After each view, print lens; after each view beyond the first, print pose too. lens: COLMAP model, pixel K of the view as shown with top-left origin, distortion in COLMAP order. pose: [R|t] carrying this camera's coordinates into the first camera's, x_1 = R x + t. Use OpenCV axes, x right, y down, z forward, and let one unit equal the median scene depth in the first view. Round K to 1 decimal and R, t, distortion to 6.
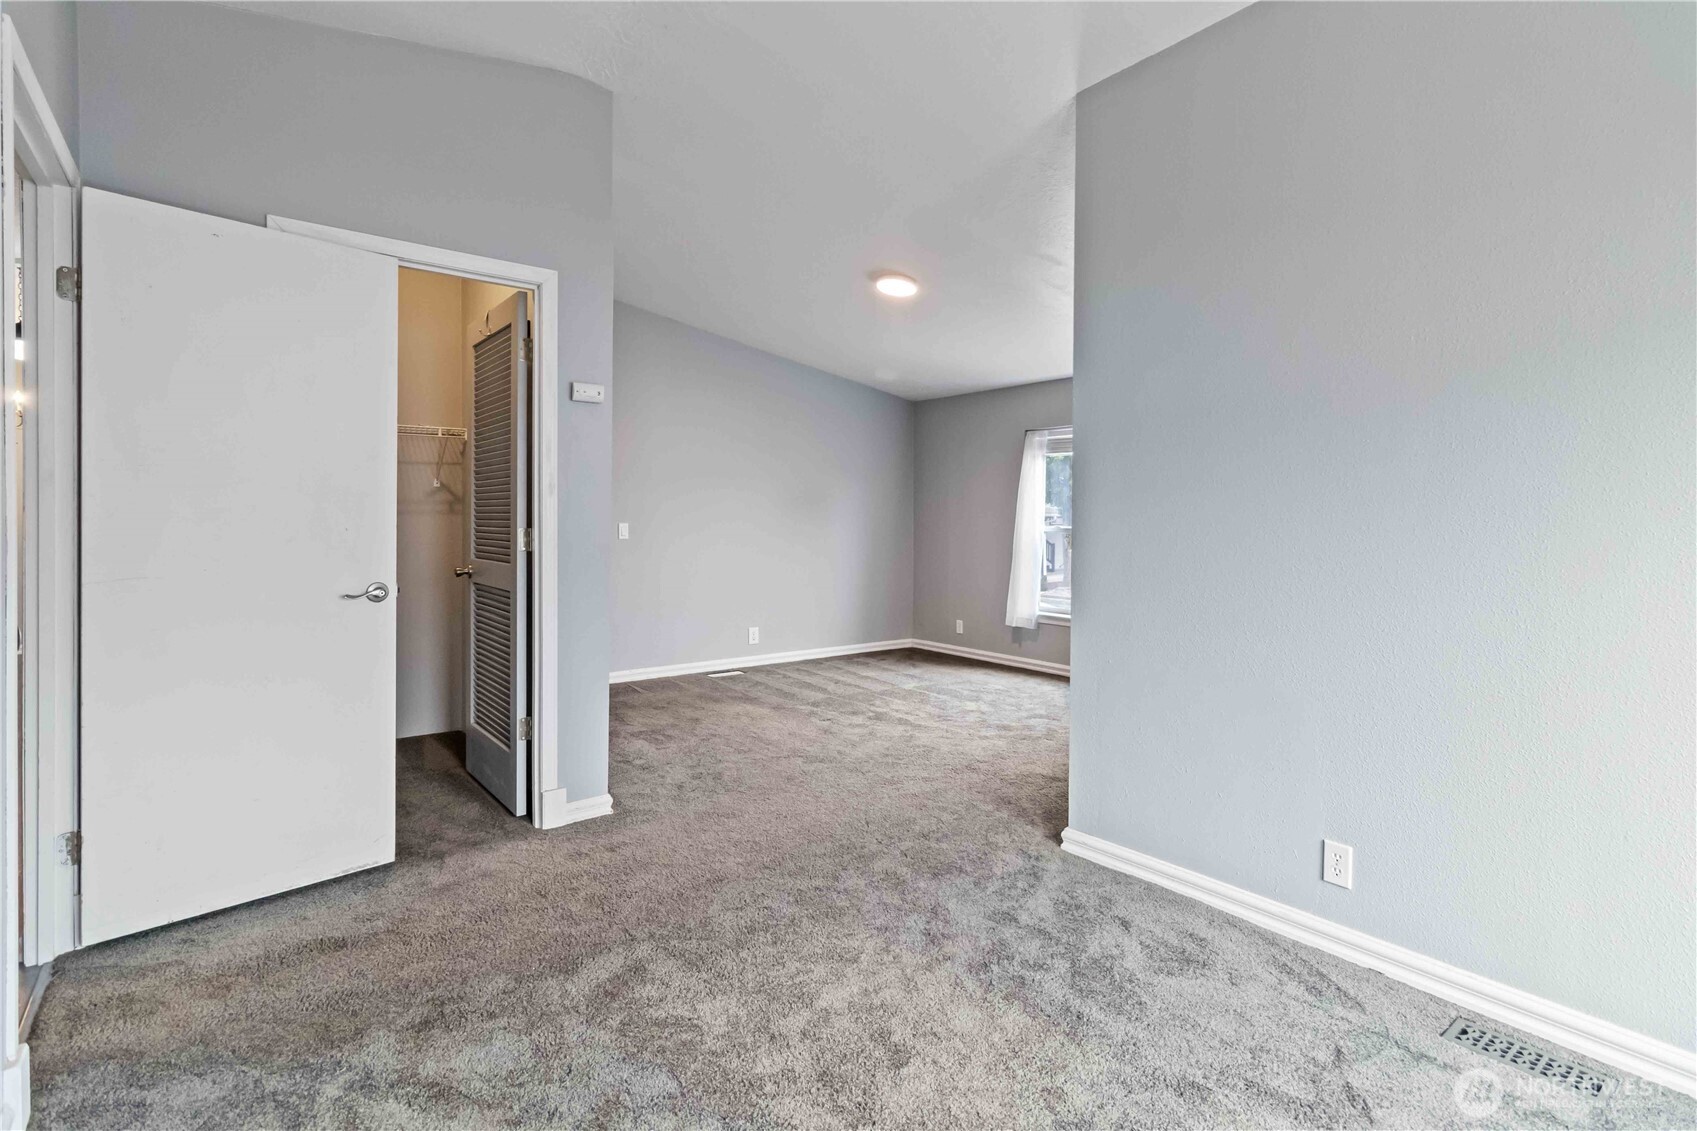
lens RADIAL K [[780.8, 0, 845.3], [0, 780.8, 559.9], [0, 0, 1]] dist [0.003257, 0.000074]
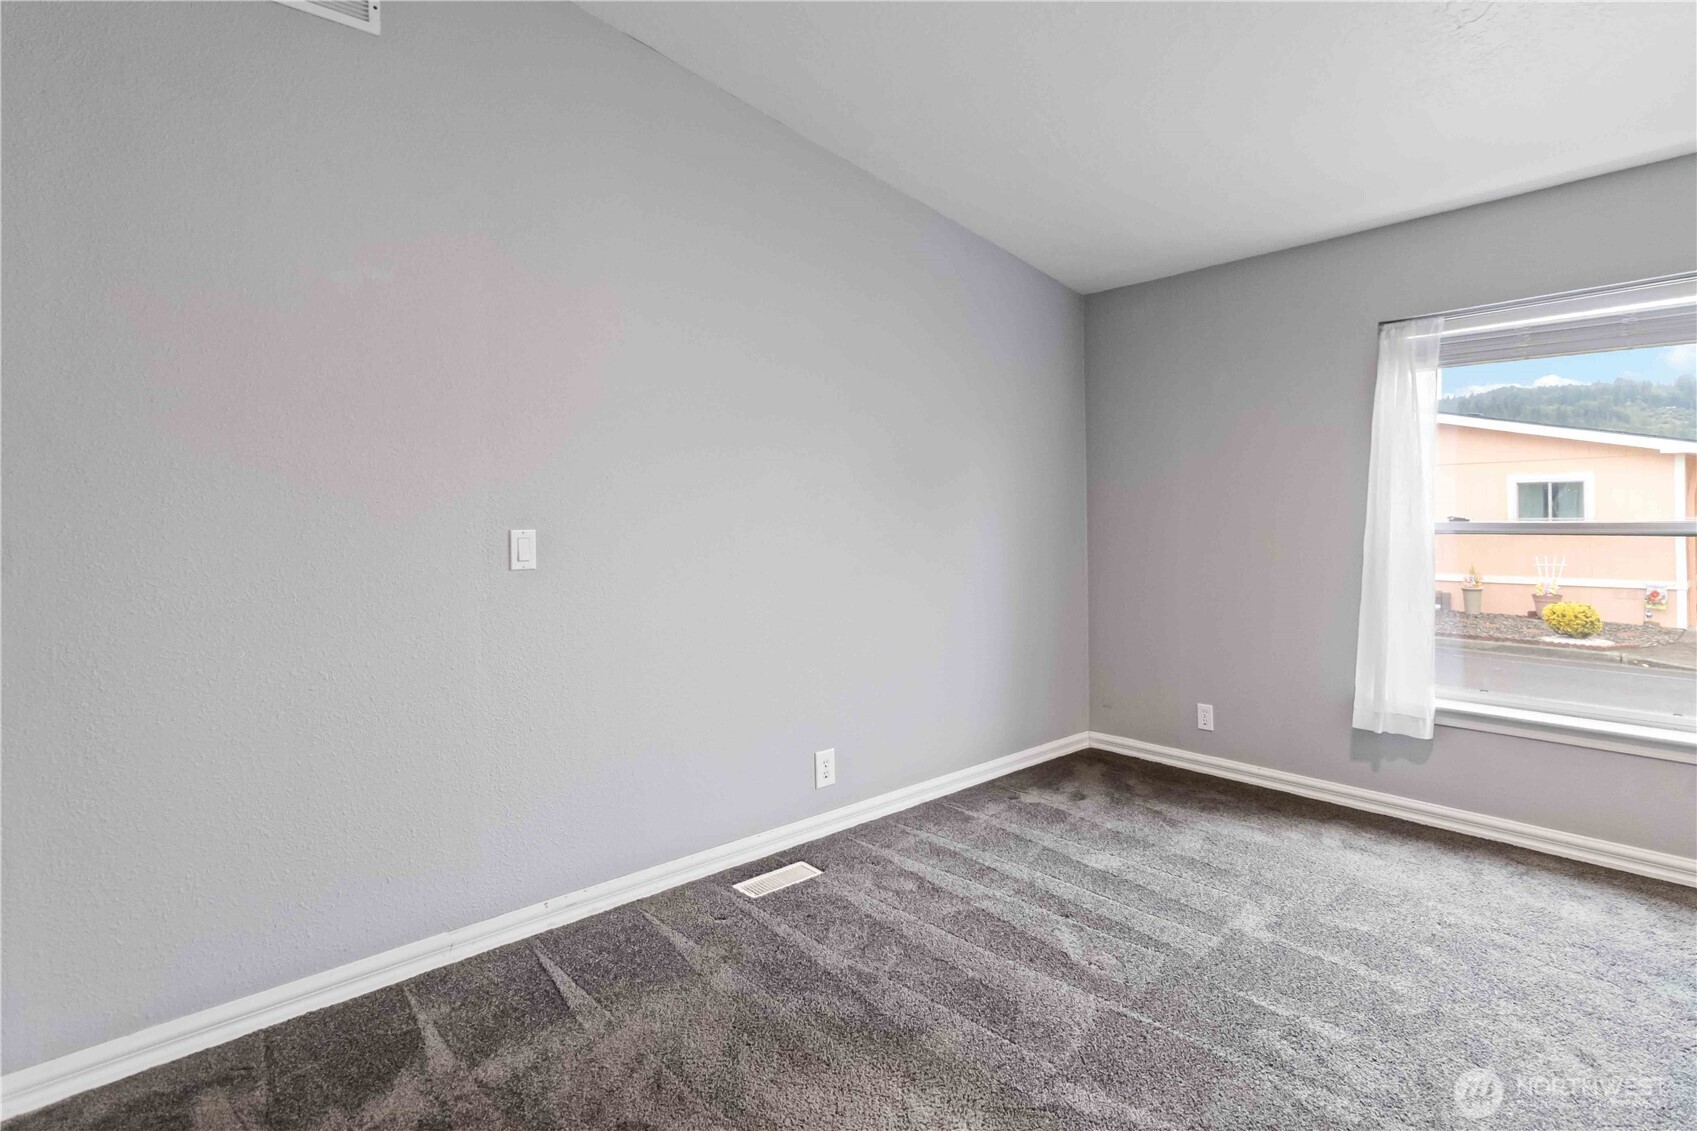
lens RADIAL K [[780.8, 0, 853.2], [0, 780.8, 554.3], [0, 0, 1]] dist [0.003257, 0.000074]
pose [[0.996633, -0.019637, 0.079605, -0.135454], [0.019850, 0.999801, -0.001883, -0.027567], [-0.079552, 0.003457, 0.996825, 0.540533]]
